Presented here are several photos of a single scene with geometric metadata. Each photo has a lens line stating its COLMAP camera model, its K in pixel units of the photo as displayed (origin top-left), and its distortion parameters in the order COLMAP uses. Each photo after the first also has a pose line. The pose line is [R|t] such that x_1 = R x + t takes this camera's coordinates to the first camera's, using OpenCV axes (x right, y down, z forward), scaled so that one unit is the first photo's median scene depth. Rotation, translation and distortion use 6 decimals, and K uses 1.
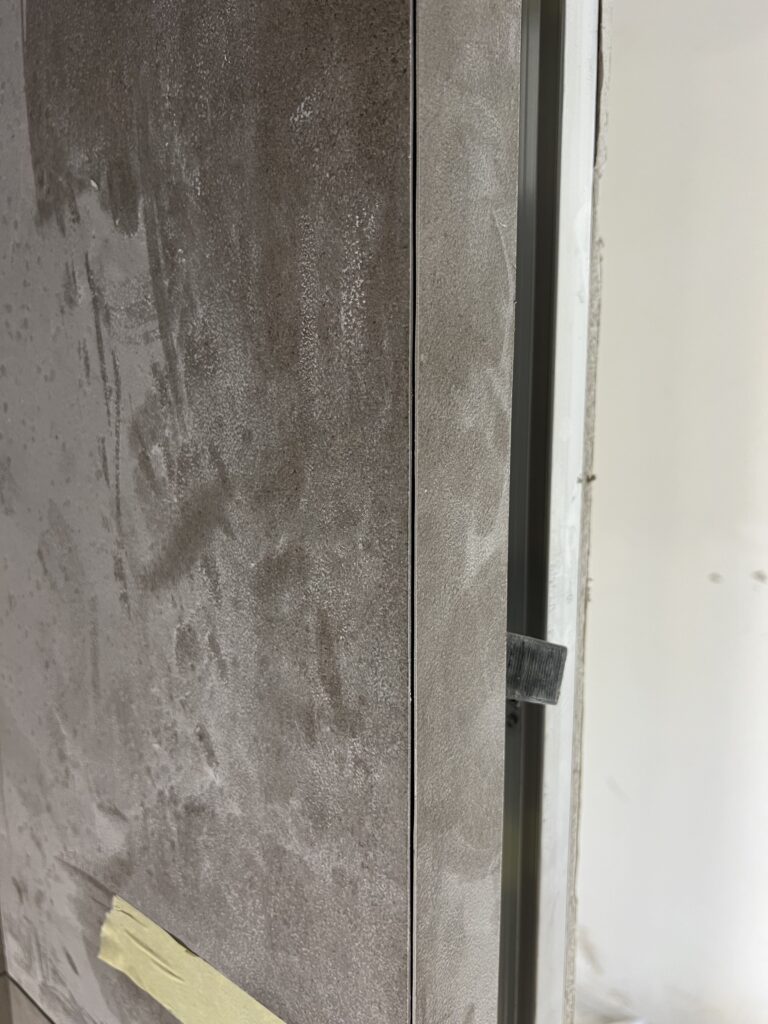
lens RADIAL K [[794.6, 0, 385.2], [0, 794.6, 512.5], [0, 0, 1]] dist [-0.006976, -0.022078]
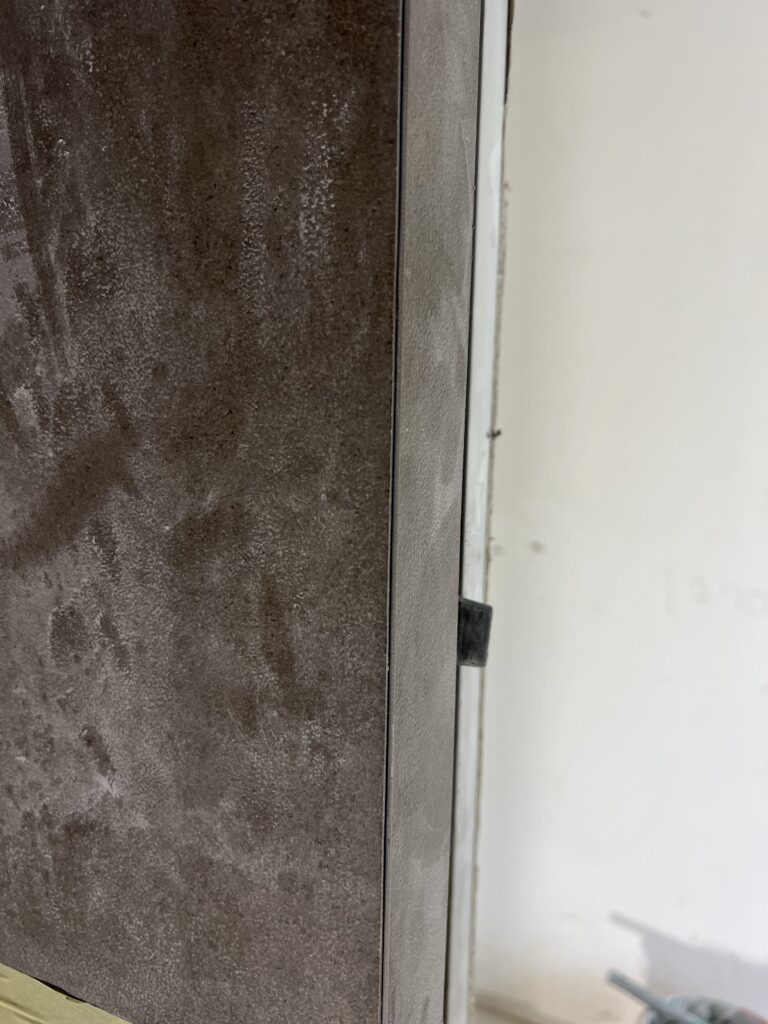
lens RADIAL K [[794.6, 0, 382.3], [0, 794.6, 510.8], [0, 0, 1]] dist [-0.006976, -0.022078]
pose [[0.959850, -0.026556, 0.279254, -0.185008], [0.022387, 0.999585, 0.018107, 0.038657], [-0.279619, -0.011128, 0.960047, 0.139210]]
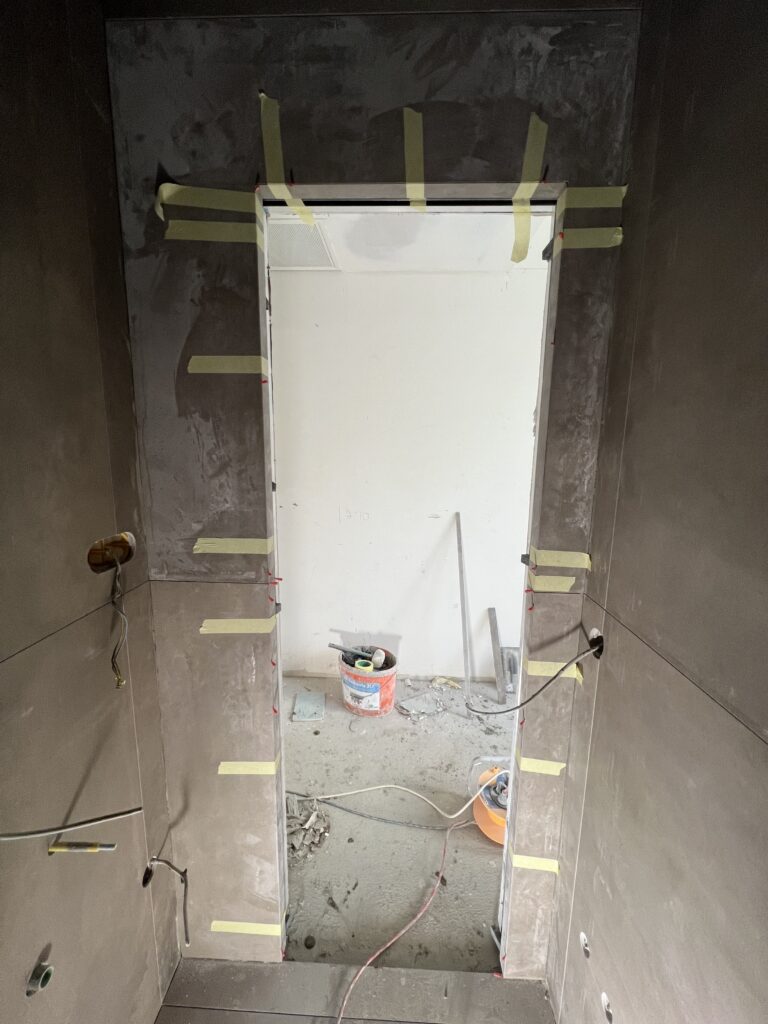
lens RADIAL K [[411.3, 0, 381.8], [0, 411.3, 510.8], [0, 0, 1]] dist [0.001358, 0.000011]
pose [[0.783582, -0.090054, 0.614727, -1.484236], [0.077729, 0.995875, 0.046810, 0.356649], [-0.616407, 0.011103, 0.787350, -2.792265]]
